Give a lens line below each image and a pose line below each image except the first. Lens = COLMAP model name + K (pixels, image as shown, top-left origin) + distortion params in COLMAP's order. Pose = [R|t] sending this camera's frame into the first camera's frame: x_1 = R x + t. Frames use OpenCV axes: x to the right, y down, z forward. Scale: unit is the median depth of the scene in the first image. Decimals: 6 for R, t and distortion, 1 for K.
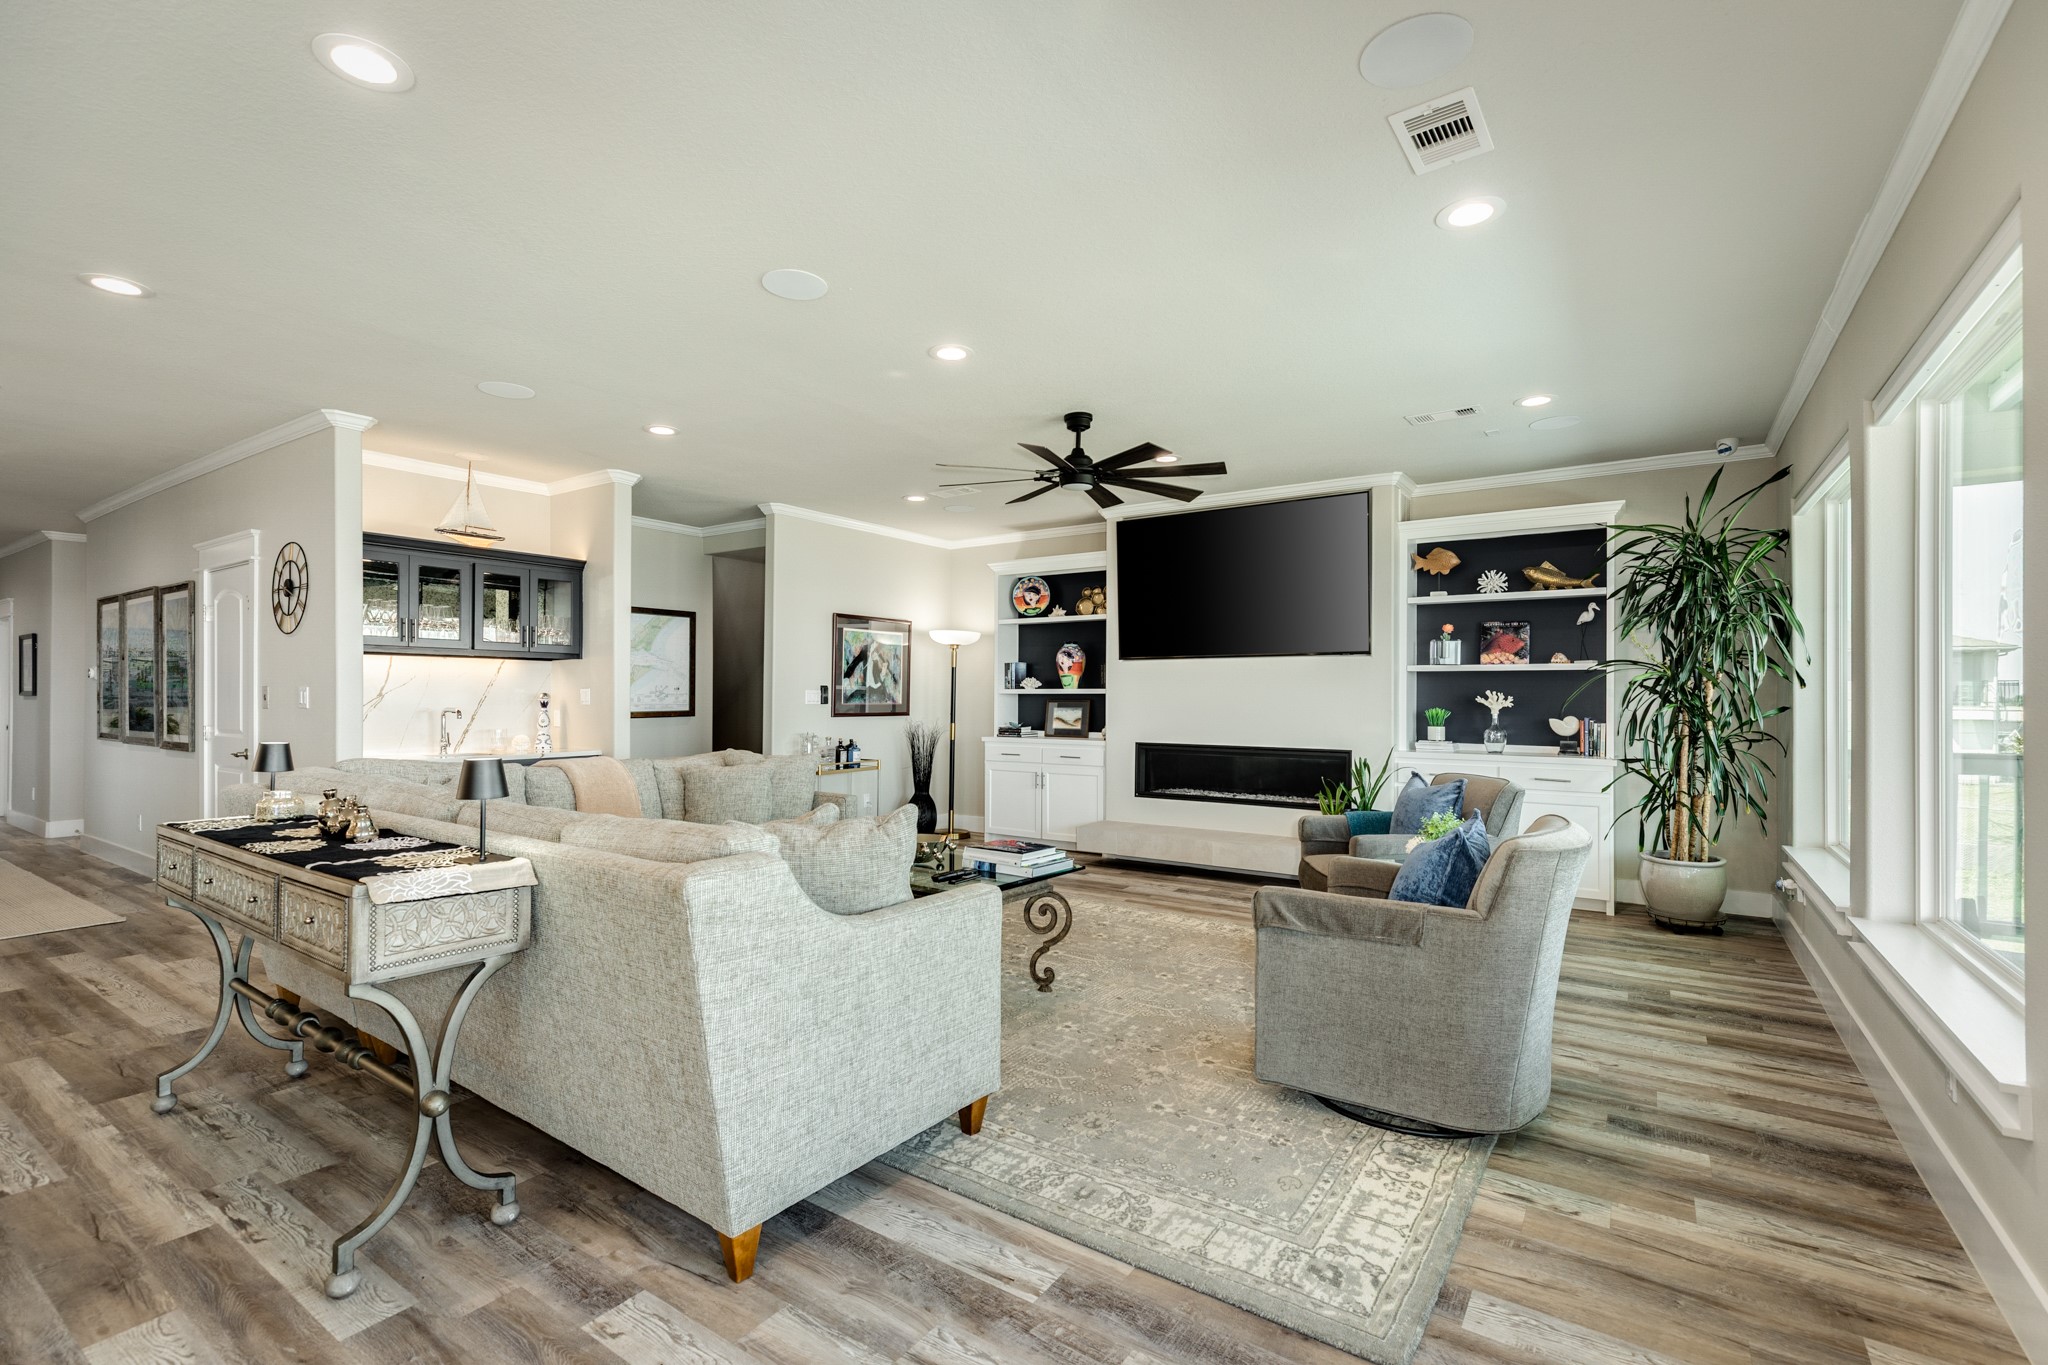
lens RADIAL K [[940.0, 0, 1023.5], [0, 940.0, 690.0], [0, 0, 1]] dist [0.001561, -0.001361]
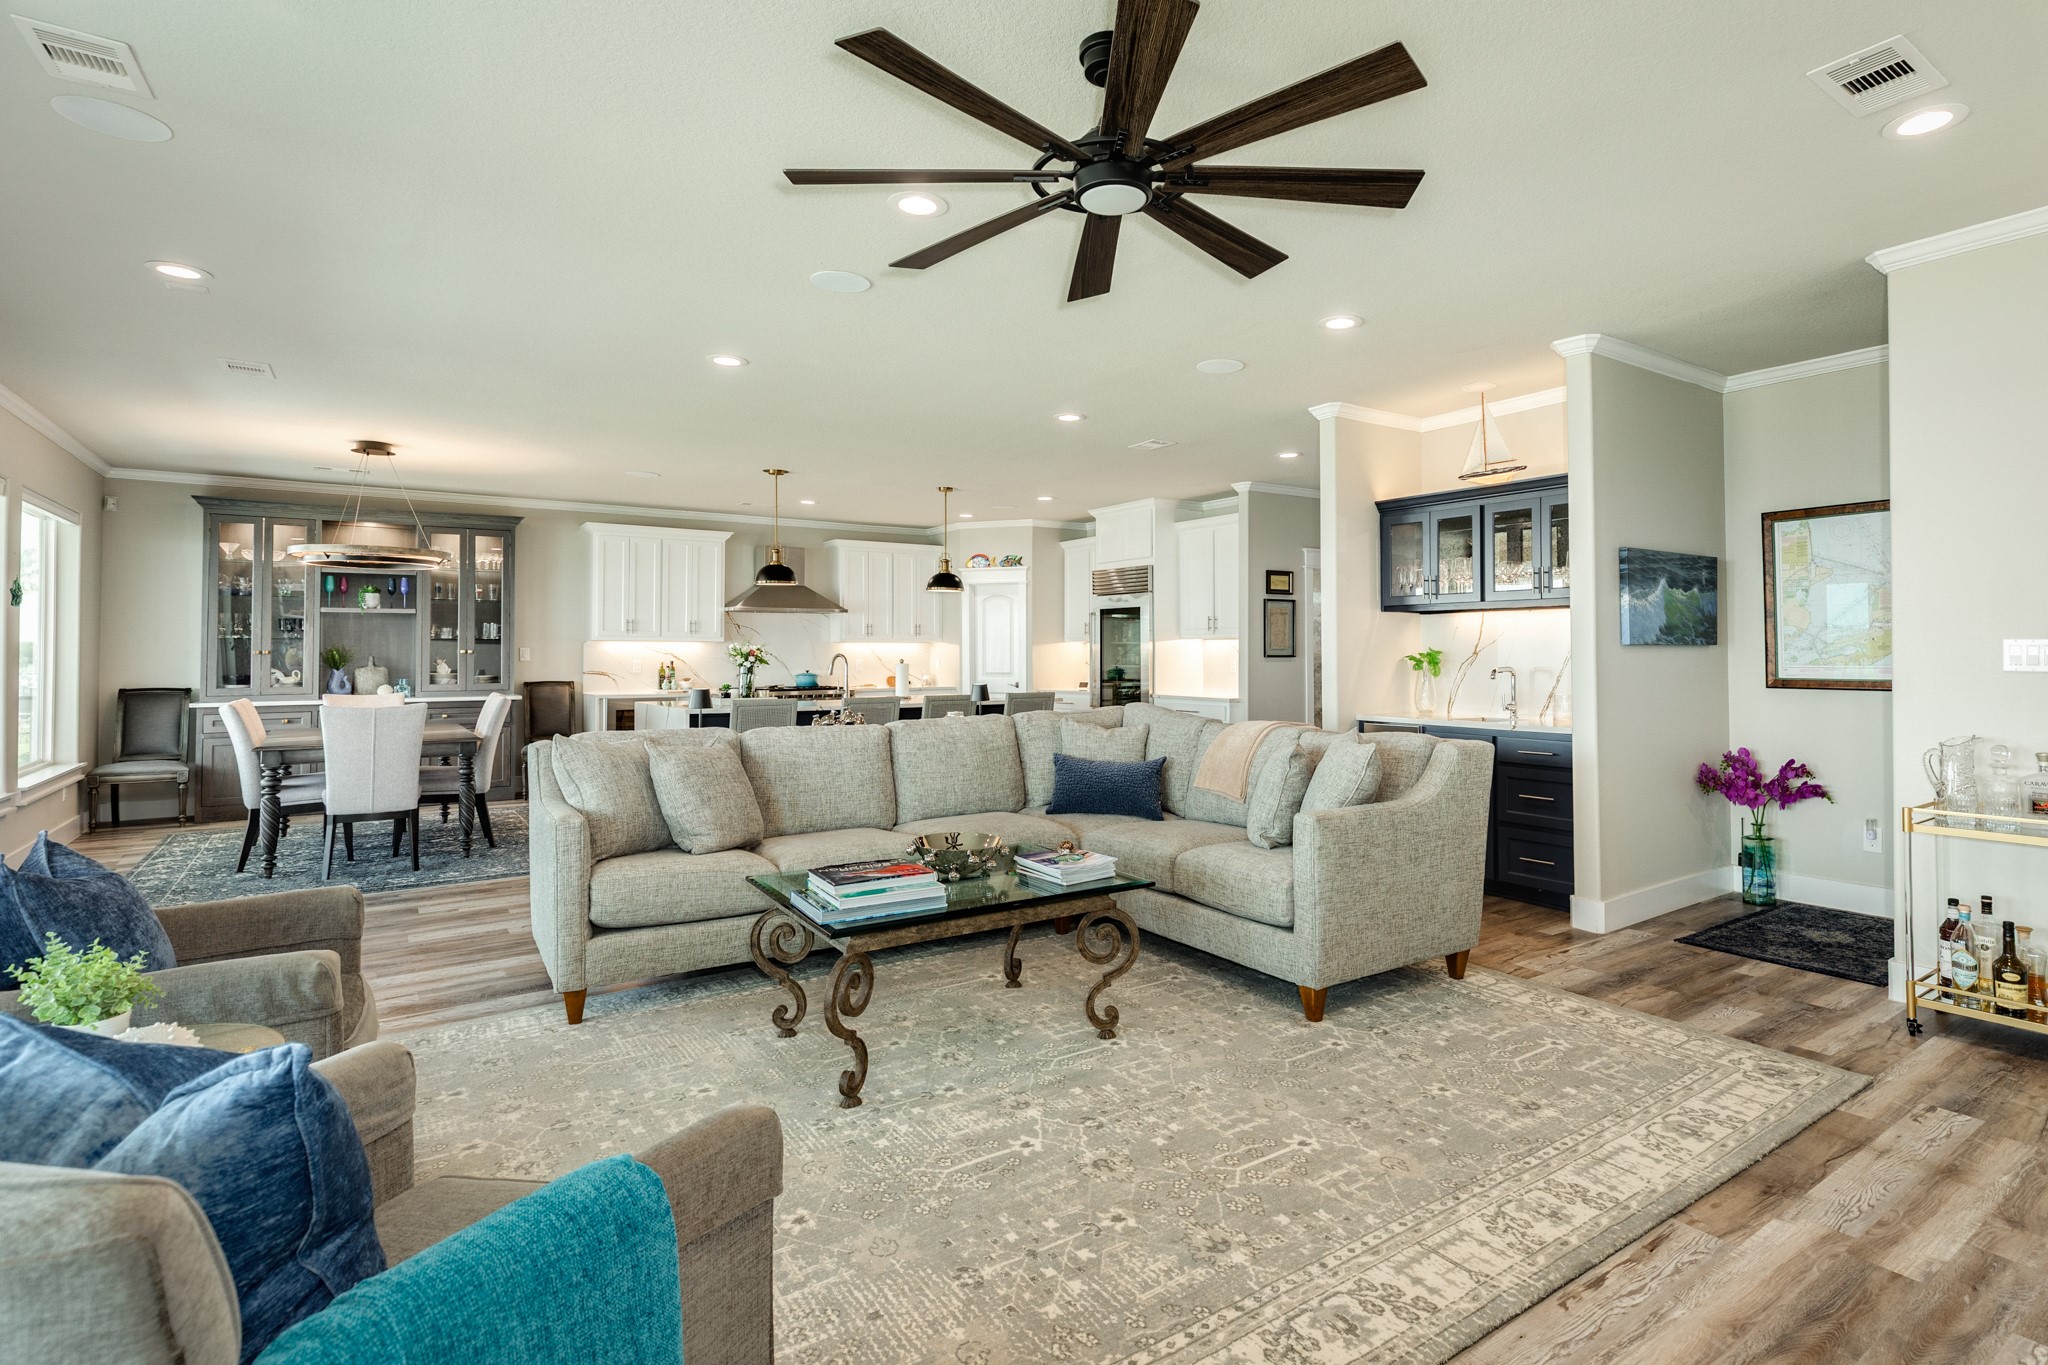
lens RADIAL K [[1037.5, 0, 1127.8], [0, 1037.5, 628.1], [0, 0, 1]] dist [-0.005471, 0.001638]
pose [[-0.338289, -0.023264, -0.940755, 0.451502], [0.005983, 0.999621, -0.026871, 0.006530], [0.941023, -0.014719, -0.338021, 1.000699]]
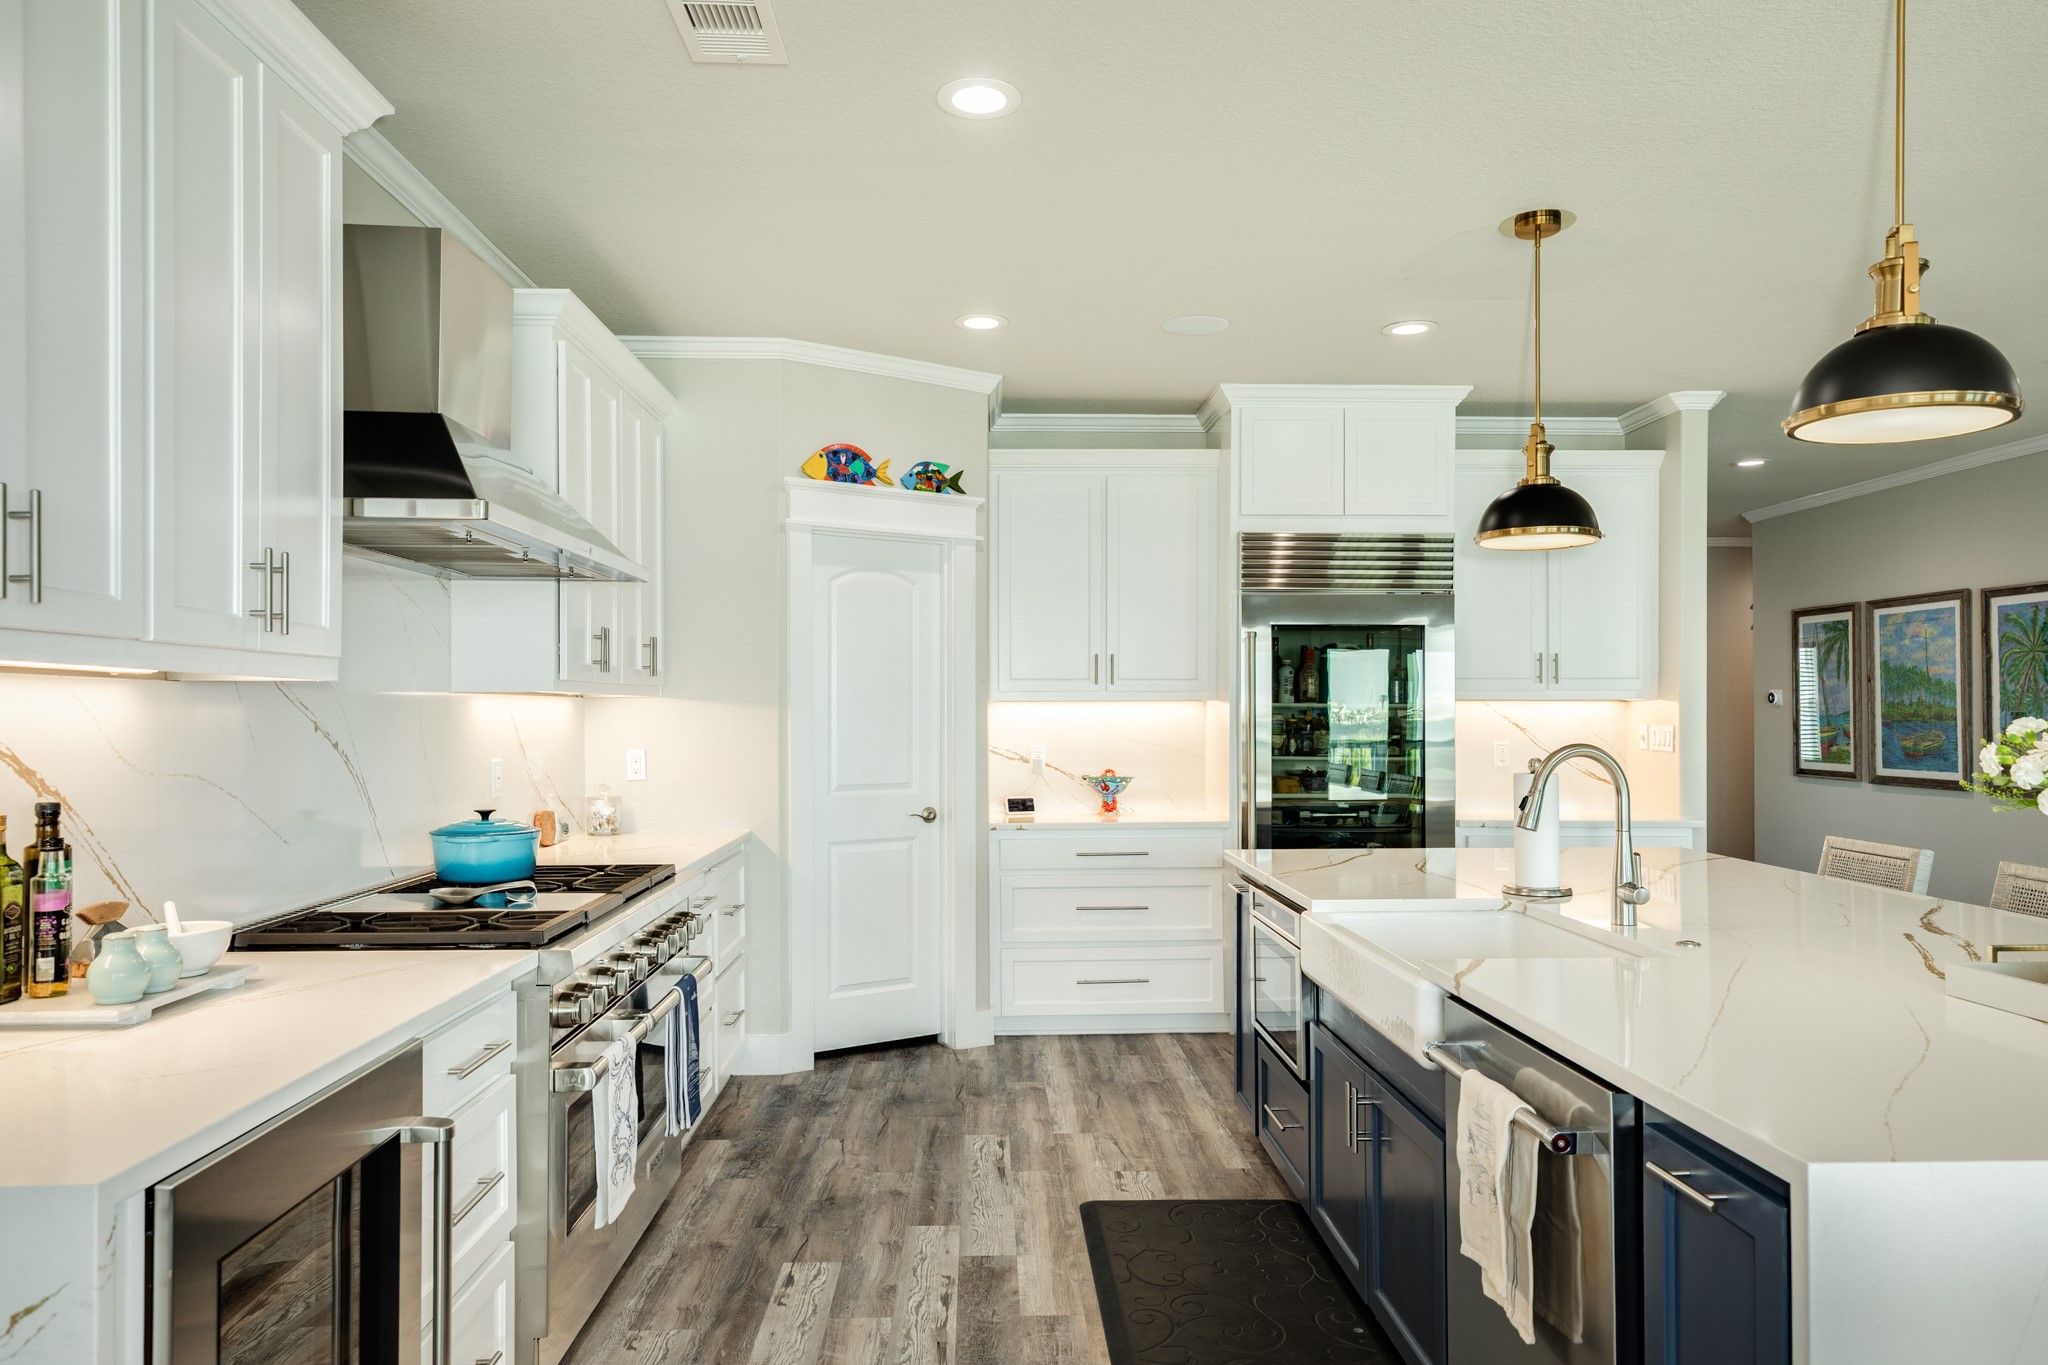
lens RADIAL K [[1312.1, 0, 1041.3], [0, 1312.1, 701.9], [0, 0, 1]] dist [0.005232, -0.001249]
pose [[0.597613, -0.009016, -0.801734, -0.545835], [0.003871, 0.999958, -0.008360, -0.011906], [0.801775, 0.001892, 0.597623, -0.350551]]
